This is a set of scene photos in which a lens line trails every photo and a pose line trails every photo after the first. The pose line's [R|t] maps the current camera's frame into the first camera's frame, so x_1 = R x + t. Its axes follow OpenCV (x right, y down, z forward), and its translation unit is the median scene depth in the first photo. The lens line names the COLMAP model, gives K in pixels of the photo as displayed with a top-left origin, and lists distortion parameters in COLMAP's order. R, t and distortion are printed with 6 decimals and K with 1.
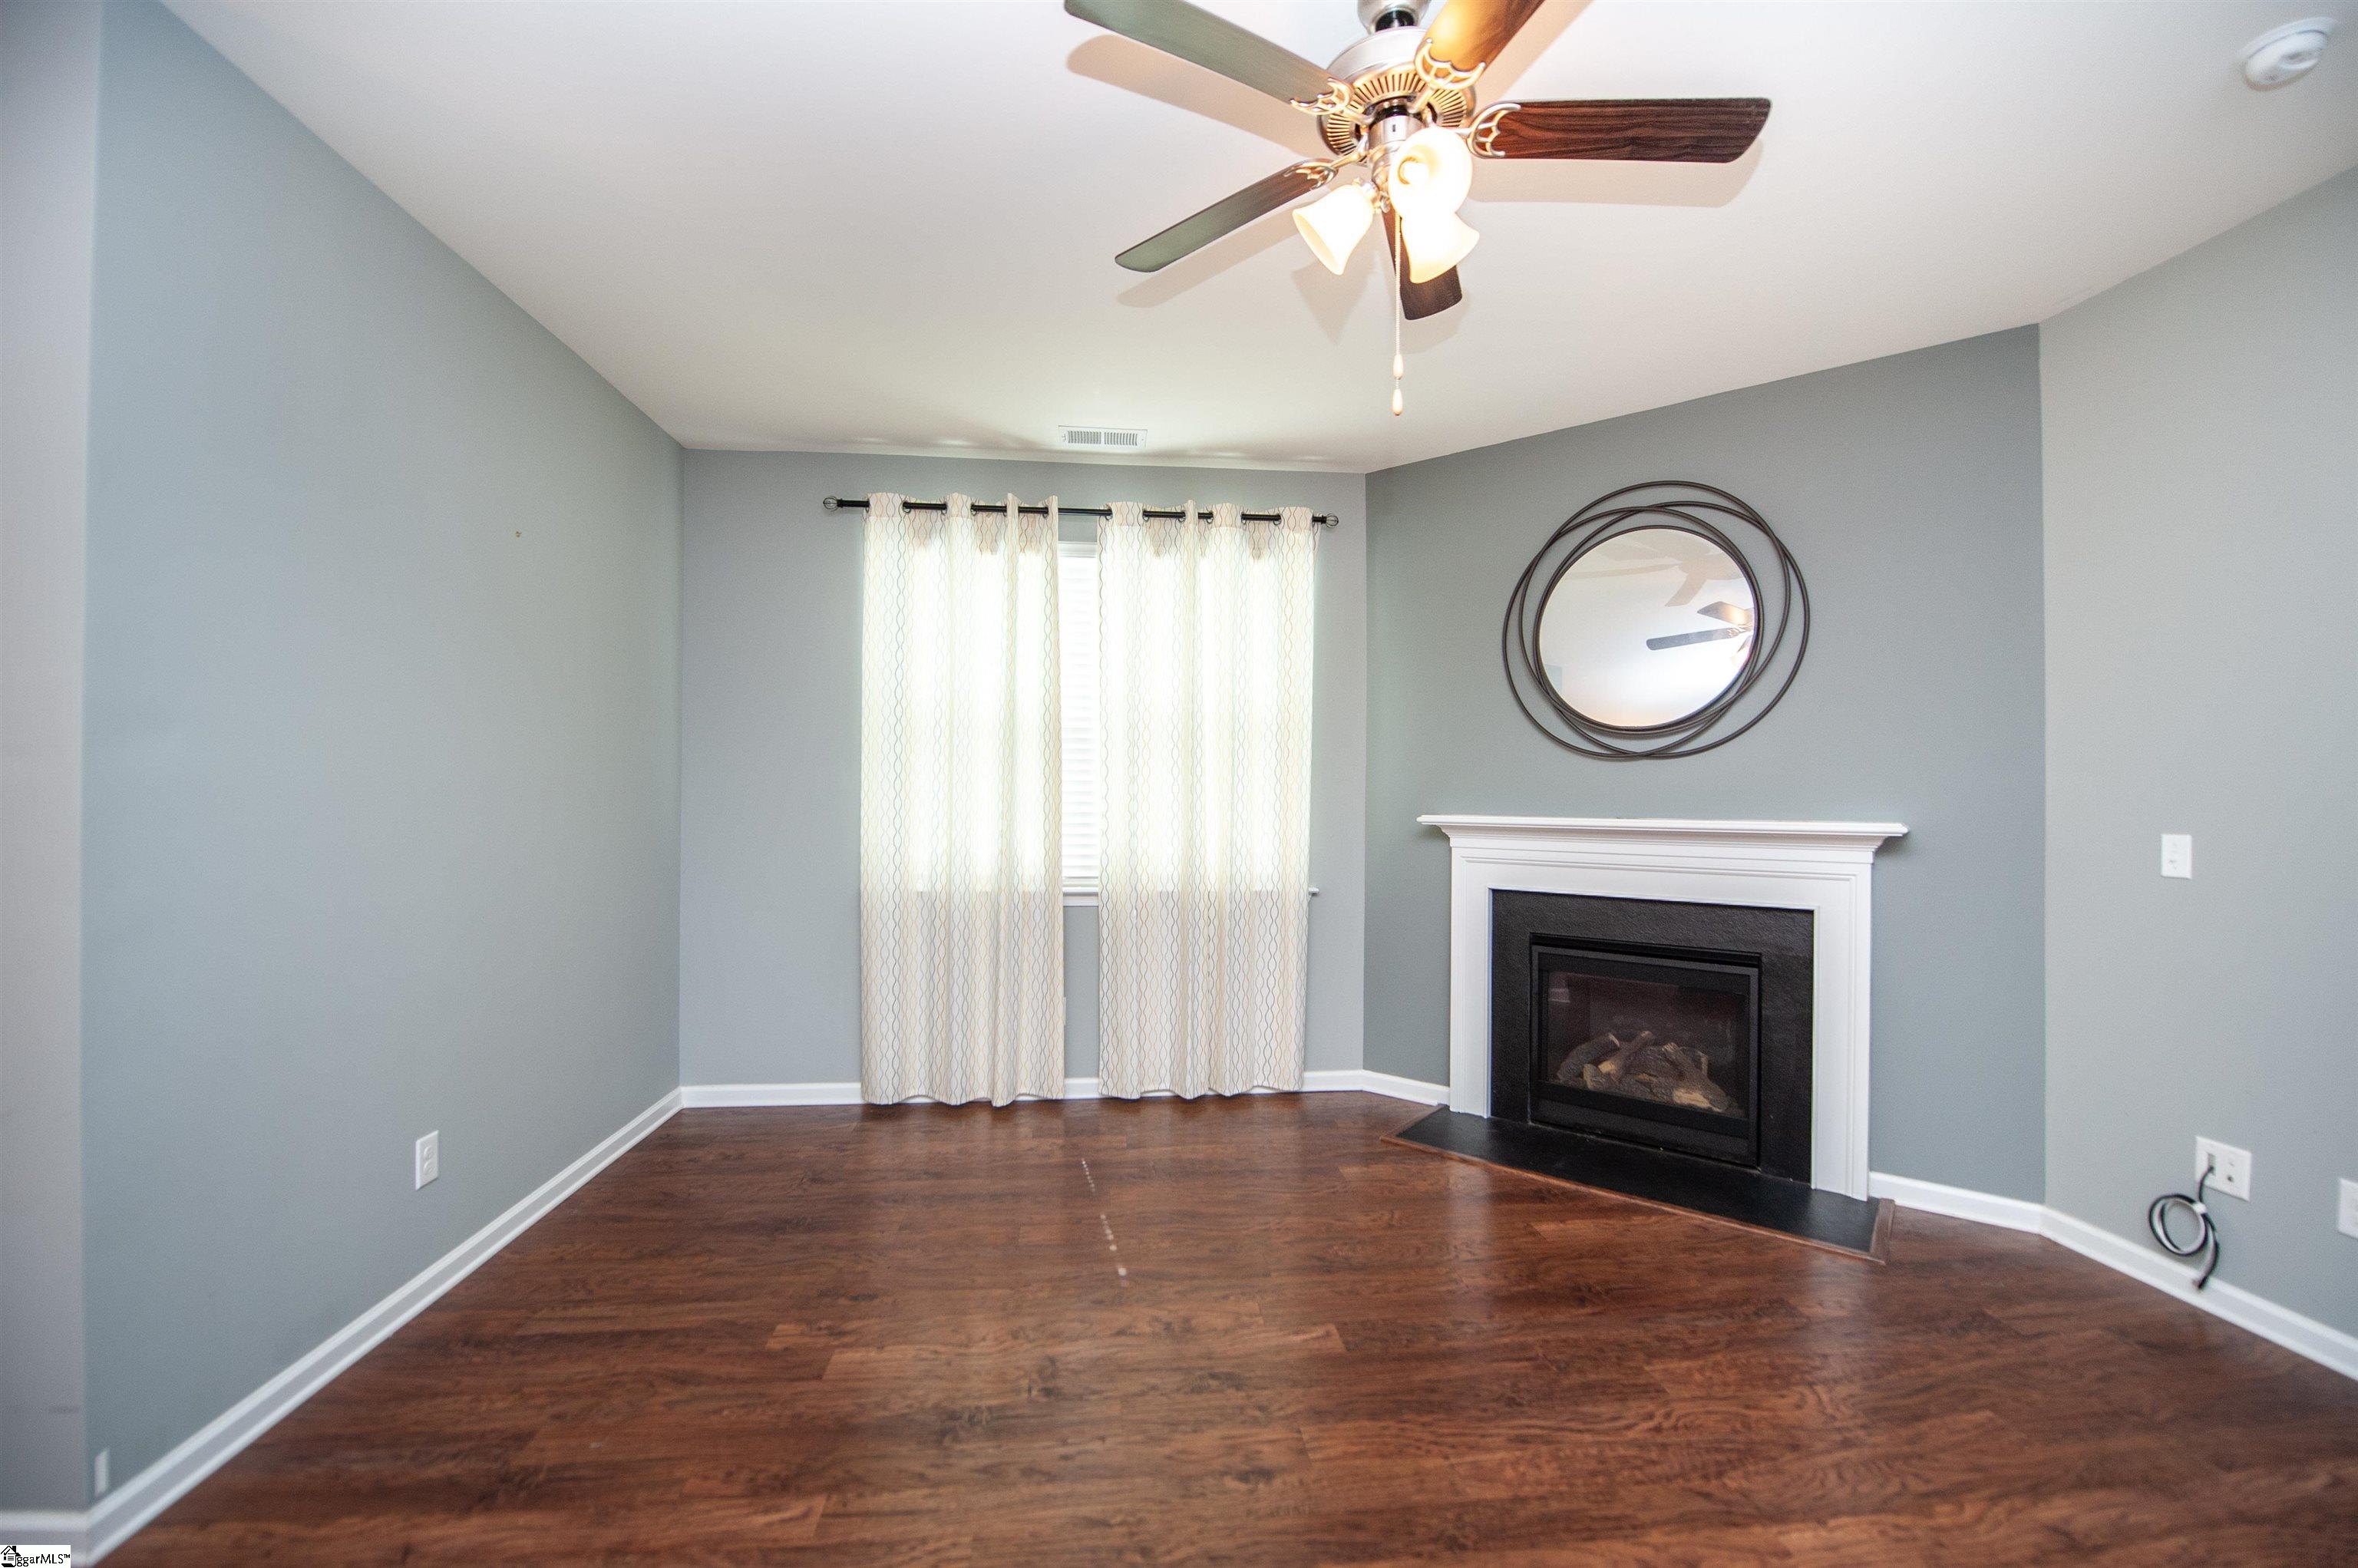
lens RADIAL K [[957.5, 0, 1187.8], [0, 957.5, 792.4], [0, 0, 1]] dist [-0.021049, -0.001410]
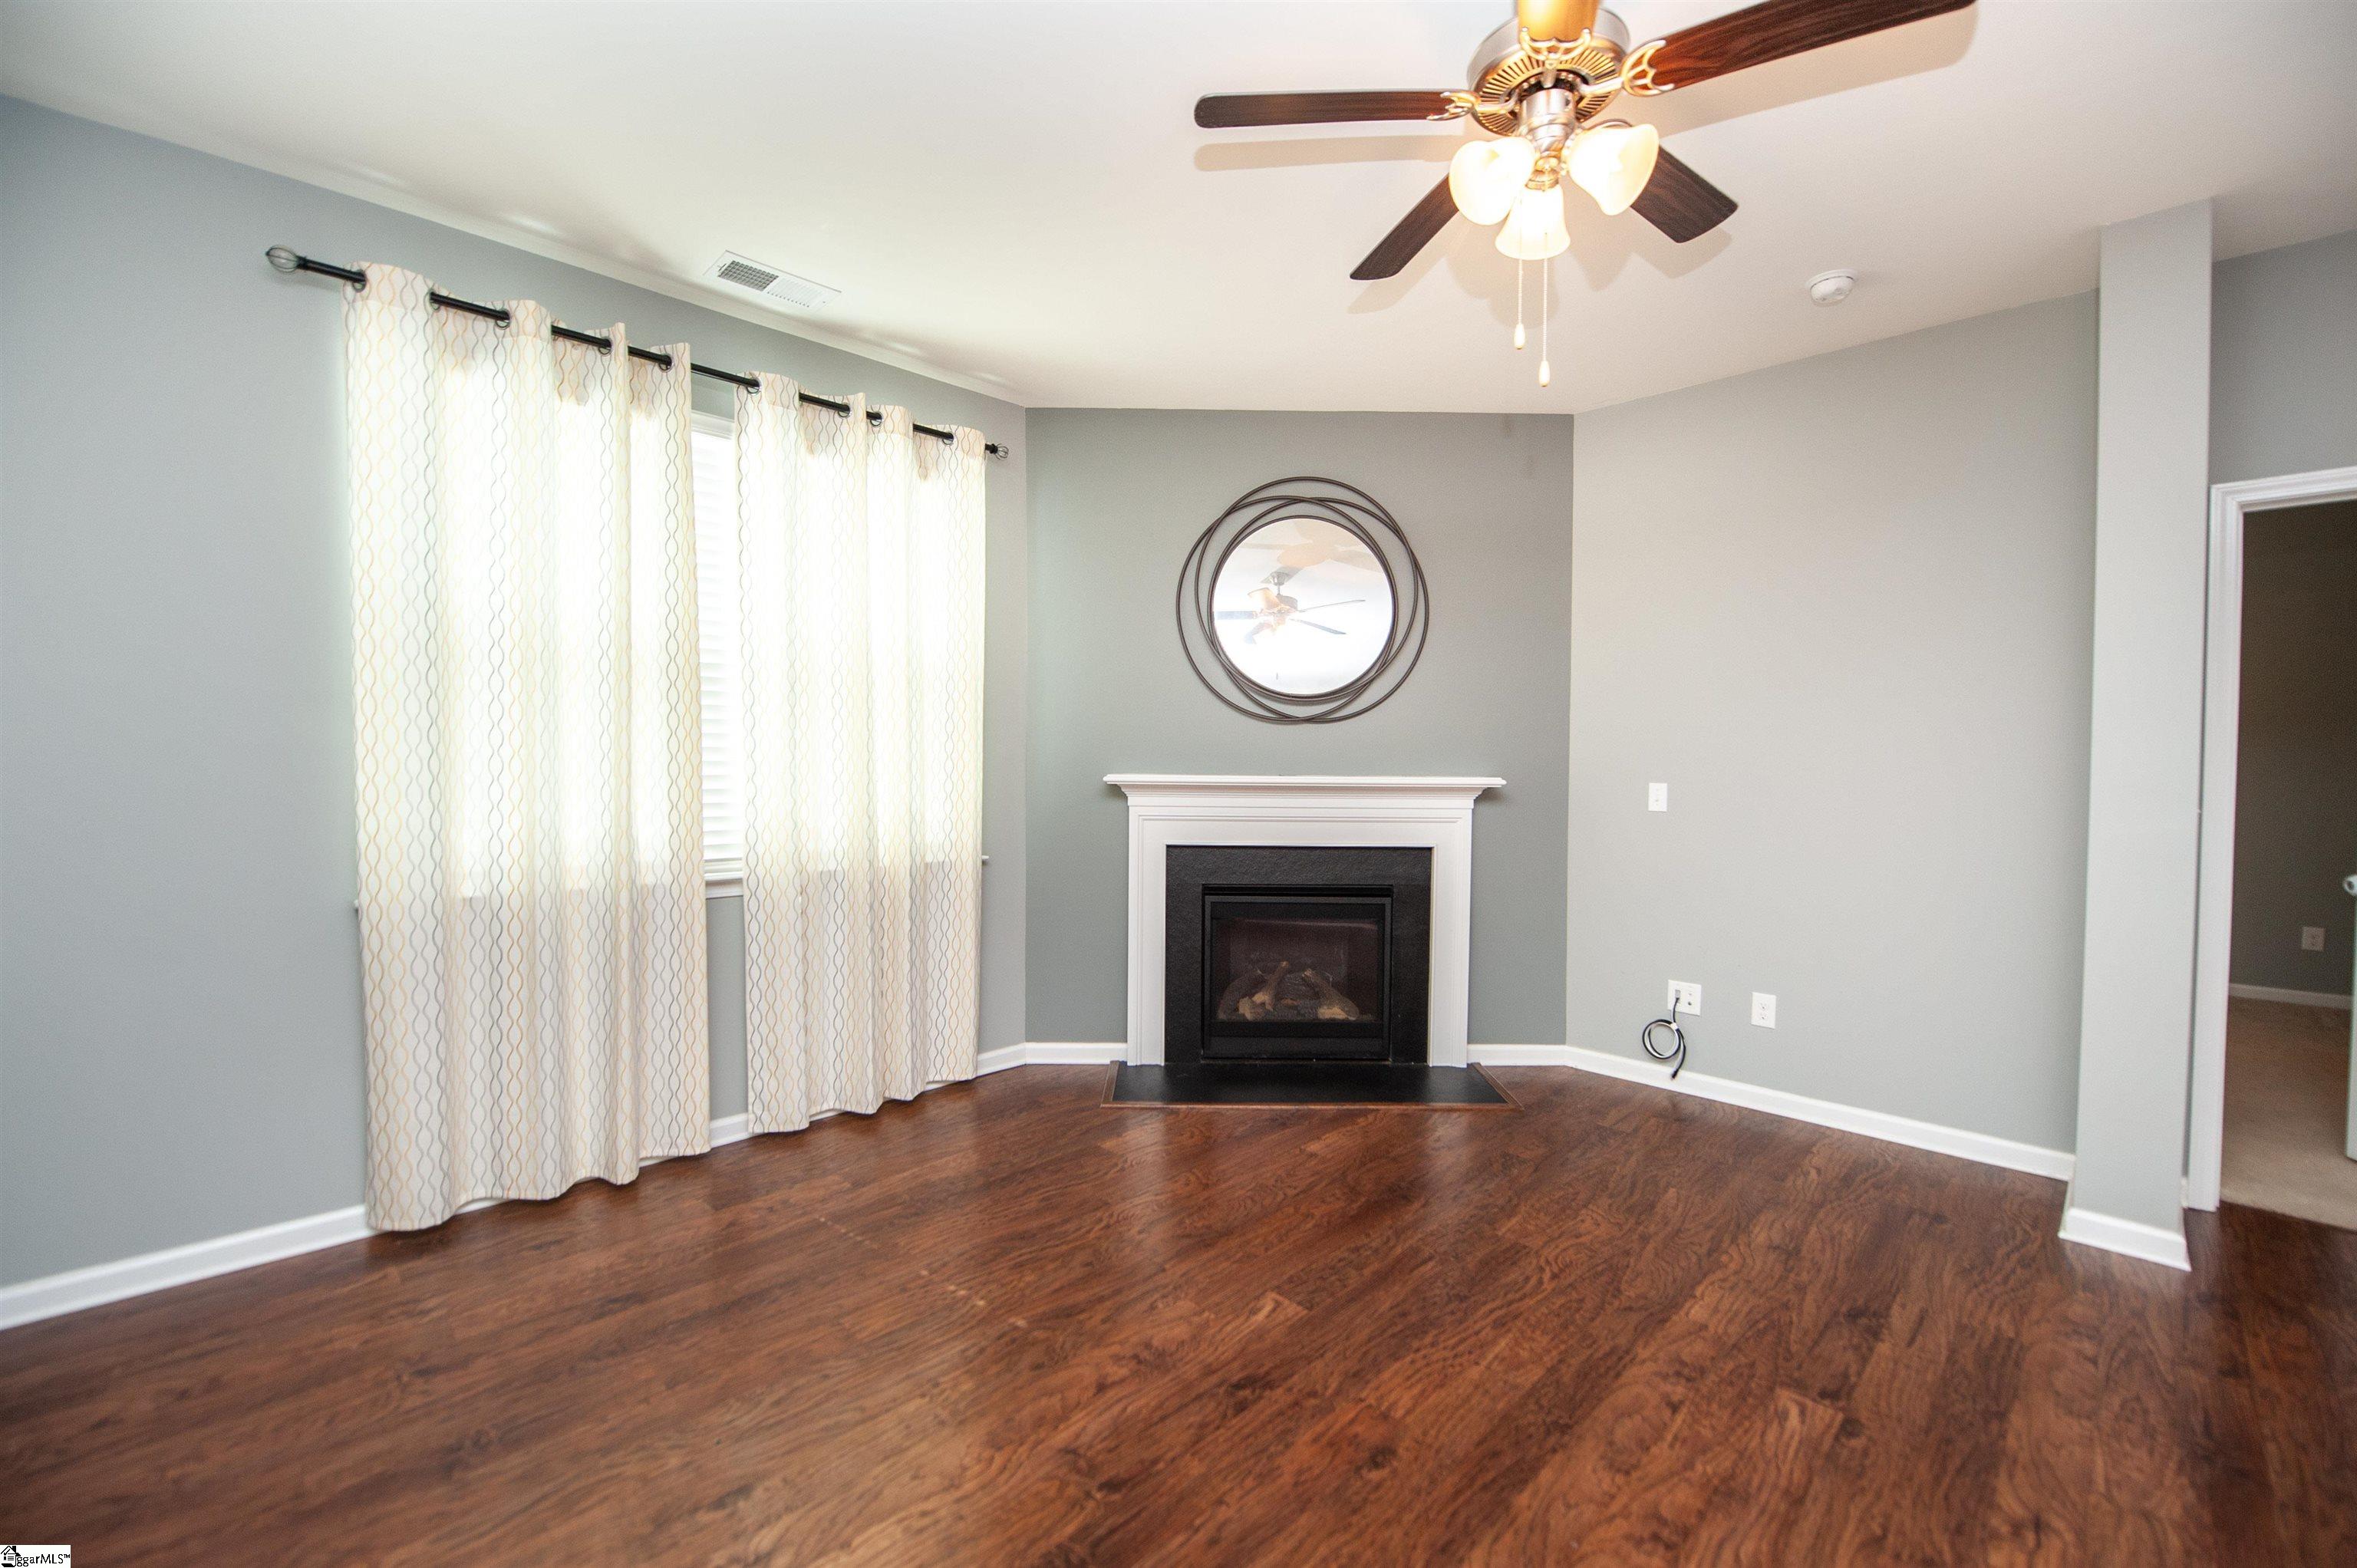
lens RADIAL K [[957.0, 0, 1187.3], [0, 957.0, 792.4], [0, 0, 1]] dist [-0.021049, -0.001410]
pose [[0.773891, -0.021066, 0.632968, -0.325465], [-0.006793, 0.999113, 0.041558, 0.000934], [-0.633282, -0.036461, 0.773062, 0.191632]]
